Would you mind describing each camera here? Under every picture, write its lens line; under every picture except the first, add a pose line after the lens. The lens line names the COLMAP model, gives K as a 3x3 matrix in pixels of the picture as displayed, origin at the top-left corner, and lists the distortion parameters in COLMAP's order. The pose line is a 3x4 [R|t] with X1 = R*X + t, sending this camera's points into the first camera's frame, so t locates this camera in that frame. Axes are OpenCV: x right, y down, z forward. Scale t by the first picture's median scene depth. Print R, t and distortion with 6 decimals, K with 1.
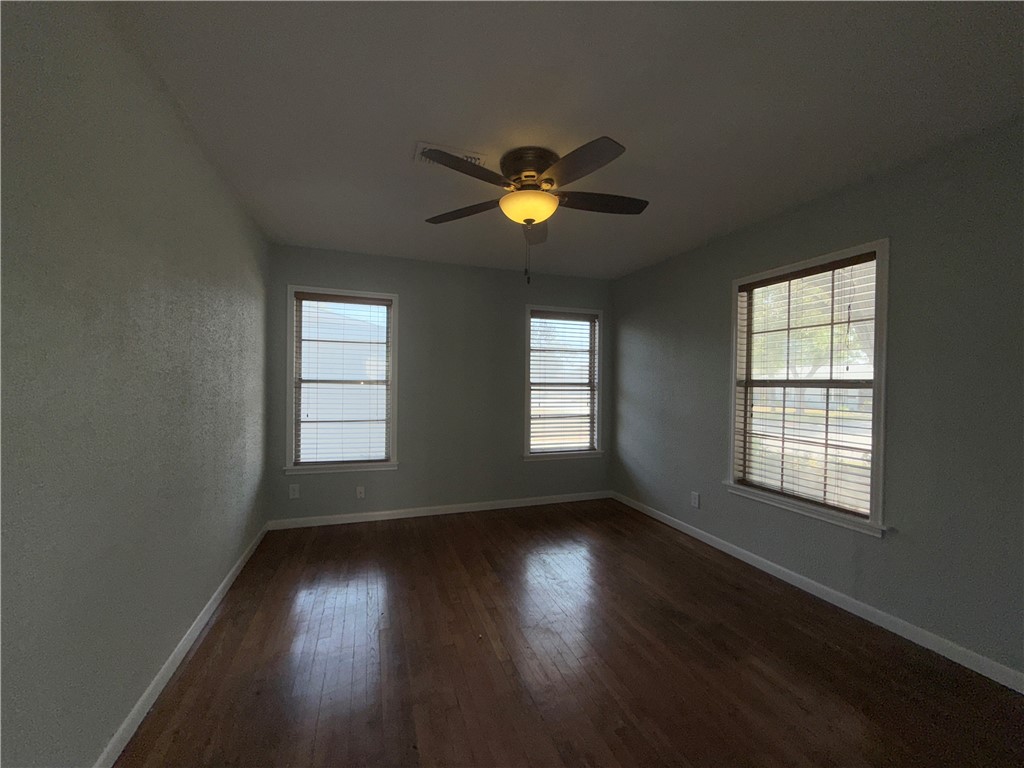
lens RADIAL K [[407.1, 0, 510.0], [0, 407.1, 385.4], [0, 0, 1]] dist [0.000727, 0.000270]
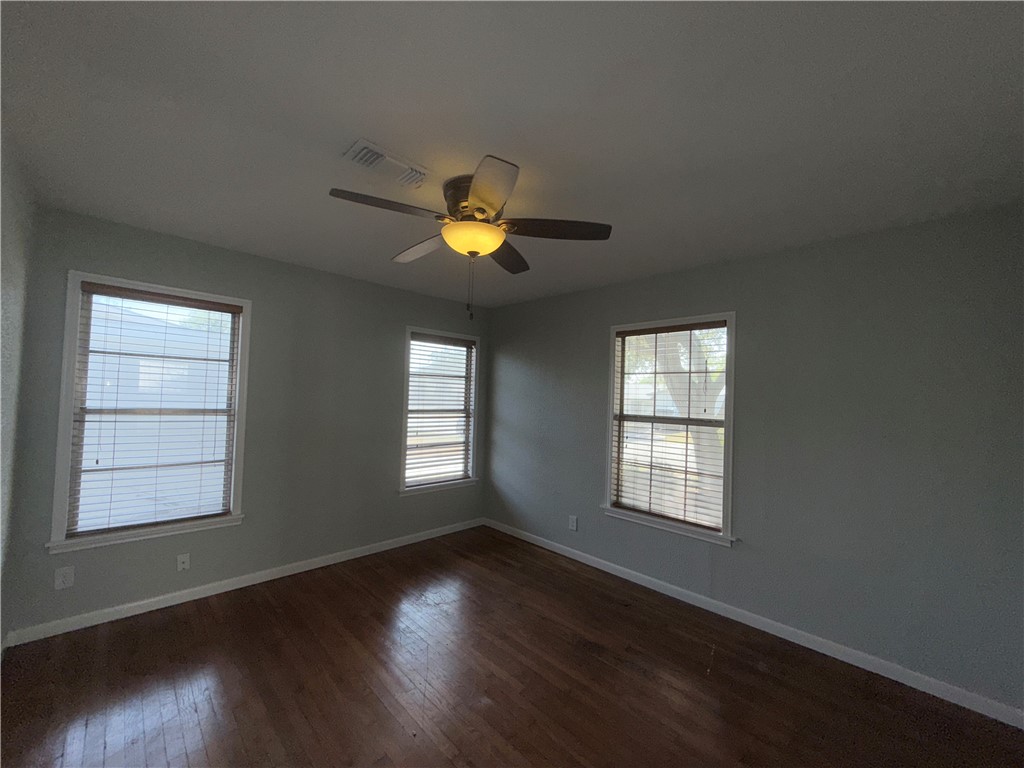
lens RADIAL K [[407.1, 0, 513.8], [0, 407.1, 386.6], [0, 0, 1]] dist [0.000727, 0.000270]
pose [[0.907342, 0.028613, 0.419418, -0.147871], [-0.017161, 0.999370, -0.031051, -0.043652], [-0.420042, 0.020976, 0.907262, 0.077020]]
